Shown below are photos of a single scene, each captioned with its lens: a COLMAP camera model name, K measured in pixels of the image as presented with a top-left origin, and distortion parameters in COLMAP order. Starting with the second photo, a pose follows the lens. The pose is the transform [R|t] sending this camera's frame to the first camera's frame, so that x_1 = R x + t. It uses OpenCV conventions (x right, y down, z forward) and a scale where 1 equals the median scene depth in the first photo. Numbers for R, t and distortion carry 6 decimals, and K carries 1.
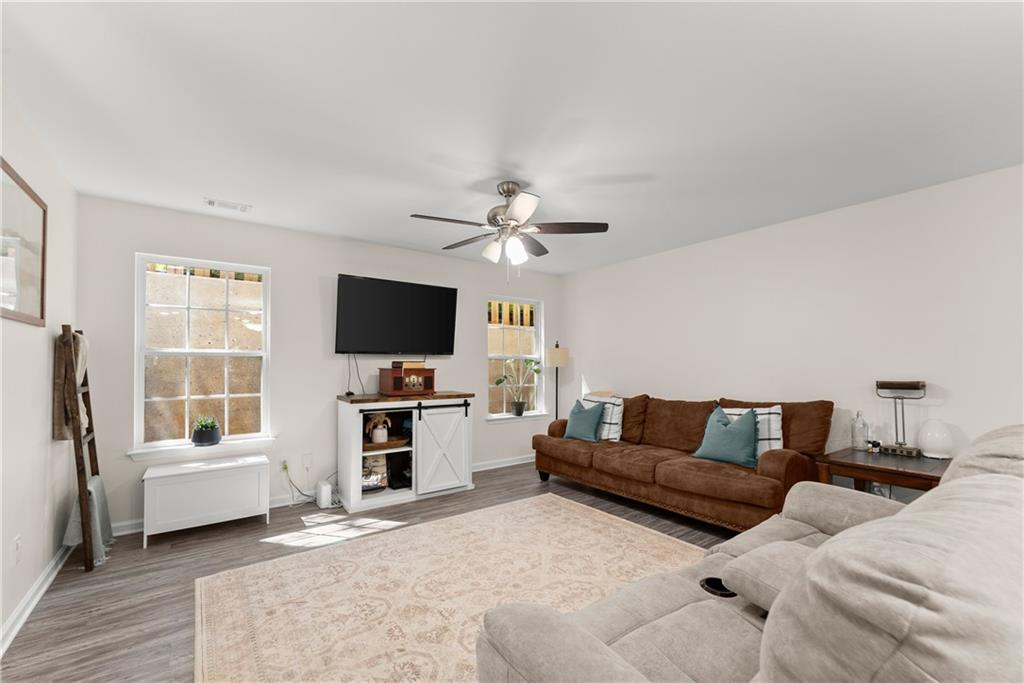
lens RADIAL K [[425.9, 0, 504.0], [0, 425.9, 354.8], [0, 0, 1]] dist [0.002113, -0.000518]
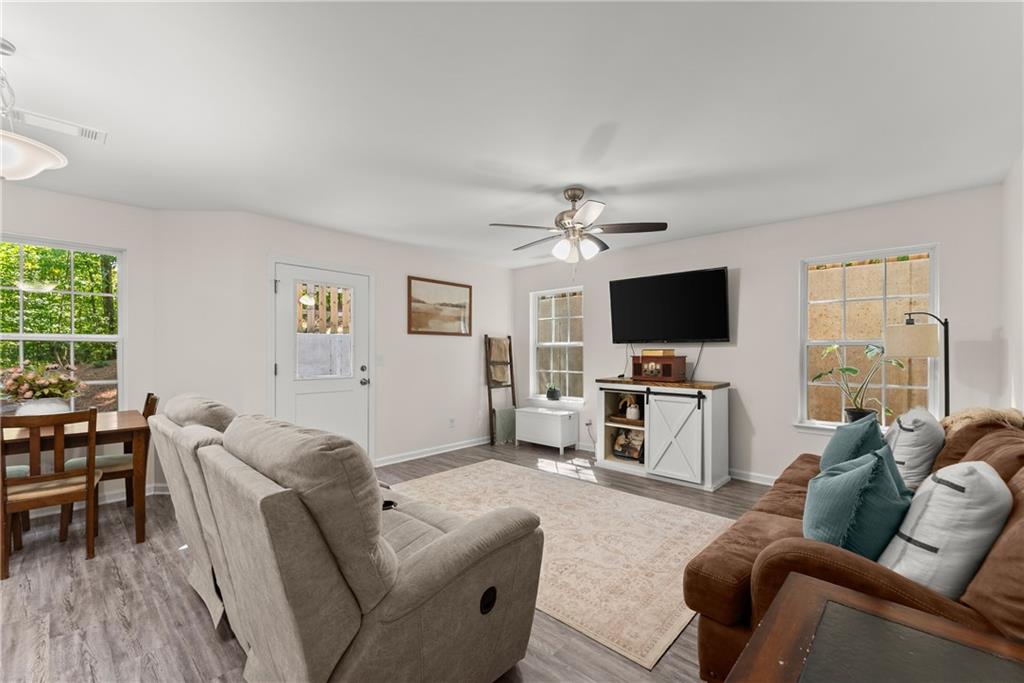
lens RADIAL K [[425.9, 0, 510.0], [0, 425.9, 349.0], [0, 0, 1]] dist [0.002113, -0.000518]
pose [[0.177694, -0.002585, -0.984082, 0.879496], [0.020735, 0.999784, 0.001117, 0.006440], [0.983867, -0.020604, 0.177709, 0.515470]]
